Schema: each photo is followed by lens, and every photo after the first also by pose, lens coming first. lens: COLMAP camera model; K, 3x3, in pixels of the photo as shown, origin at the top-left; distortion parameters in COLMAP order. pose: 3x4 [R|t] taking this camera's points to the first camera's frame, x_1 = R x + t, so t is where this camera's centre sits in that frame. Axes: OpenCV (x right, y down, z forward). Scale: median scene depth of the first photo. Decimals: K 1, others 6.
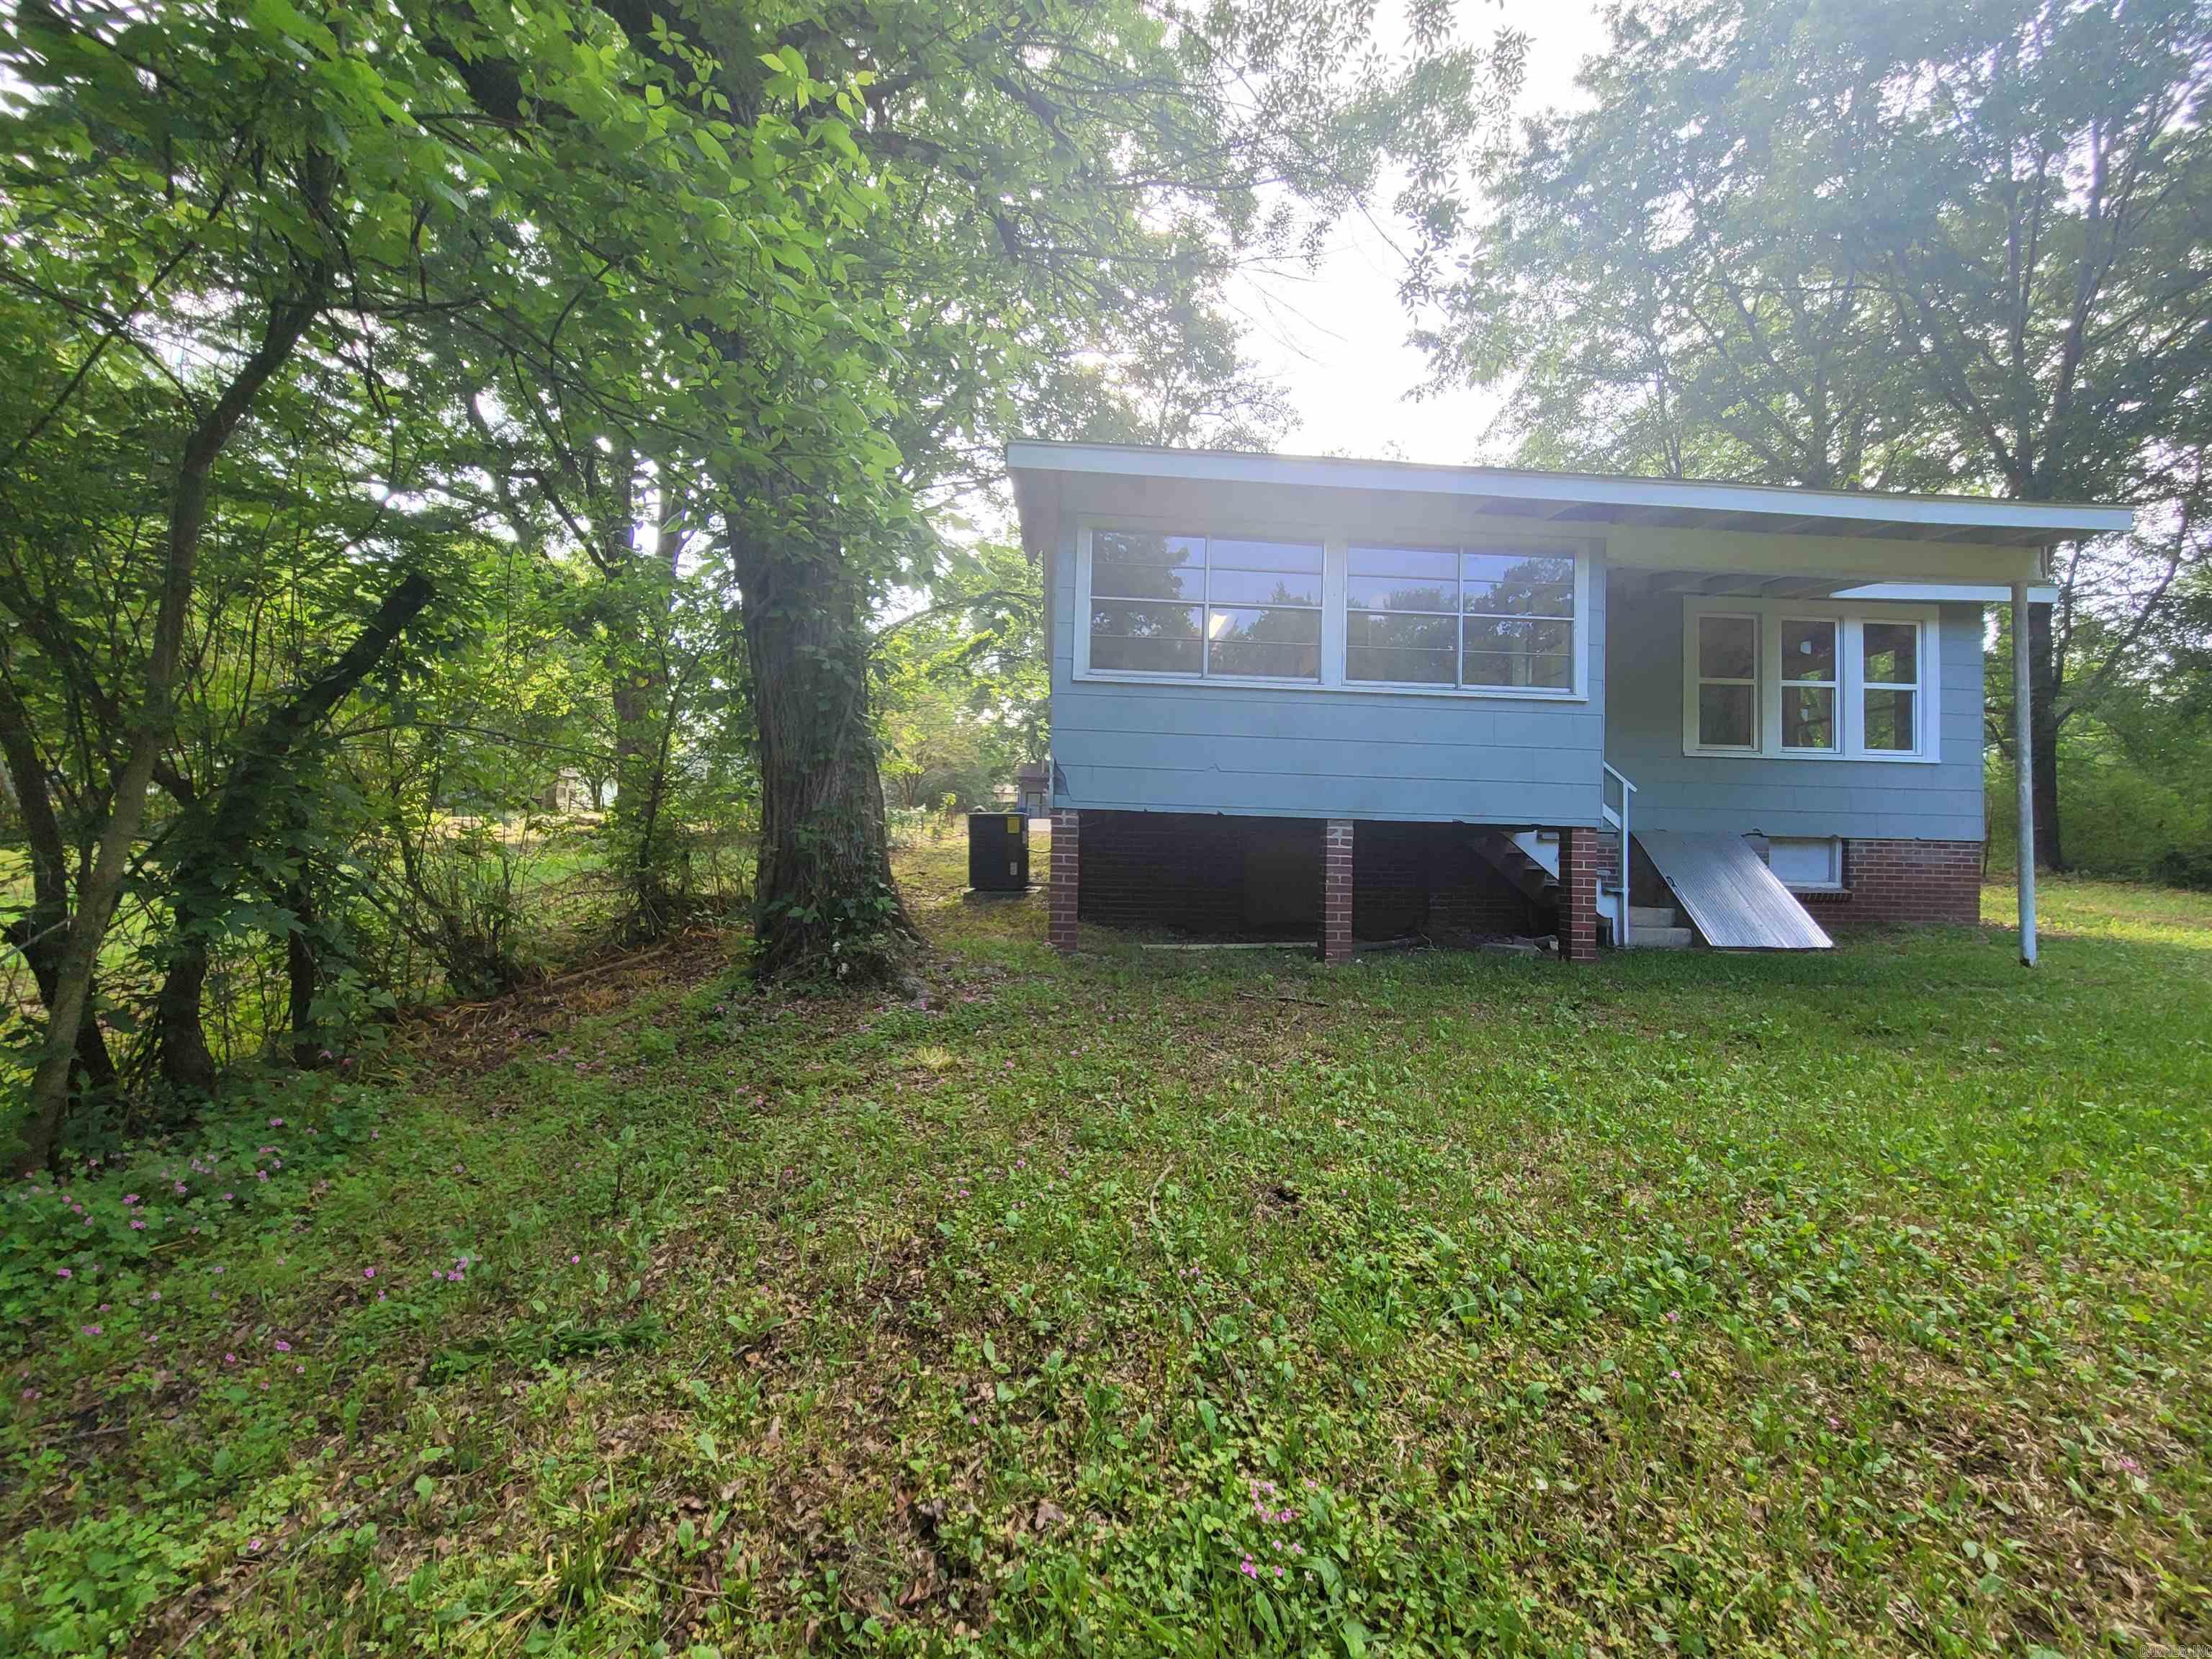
lens RADIAL K [[905.3, 0, 1119.4], [0, 905.3, 834.5], [0, 0, 1]] dist [0.000758, -0.003537]
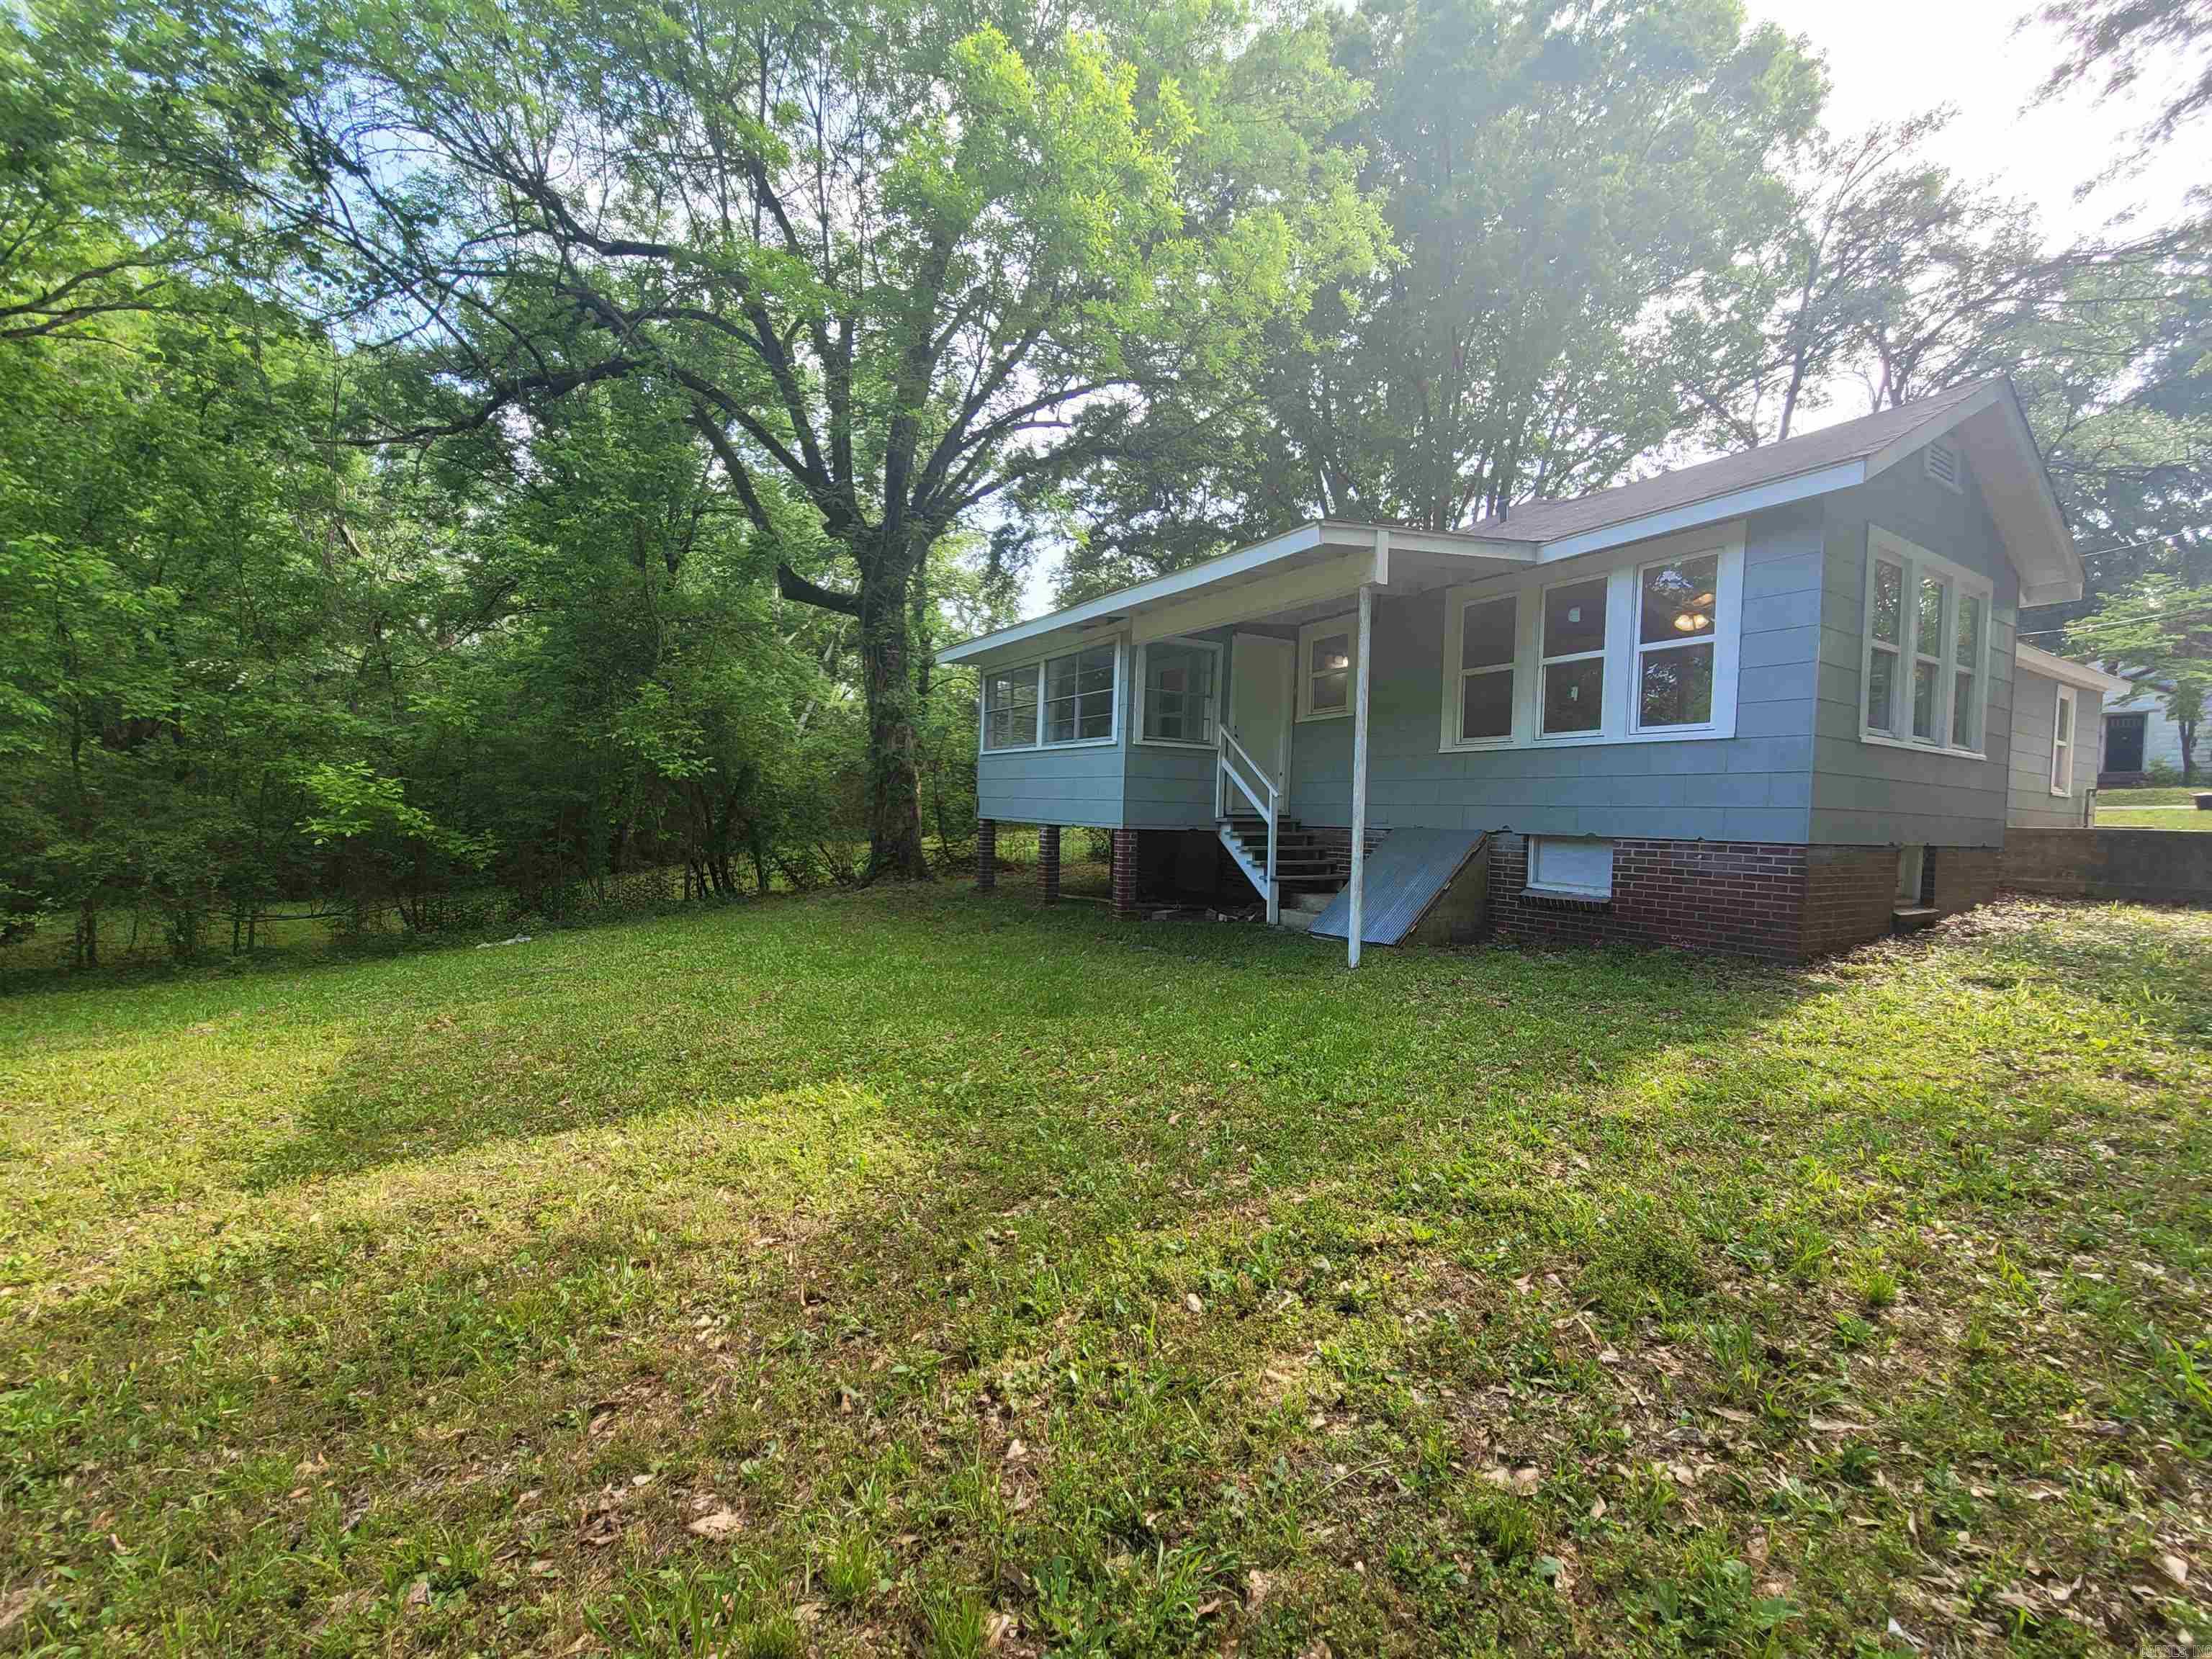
lens RADIAL K [[905.3, 0, 1119.4], [0, 905.3, 834.5], [0, 0, 1]] dist [0.000758, -0.003537]
pose [[0.455256, 0.016075, -0.890216, 1.346515], [0.009051, 0.999702, 0.022680, -0.021200], [0.890315, -0.018382, 0.454975, 0.218557]]
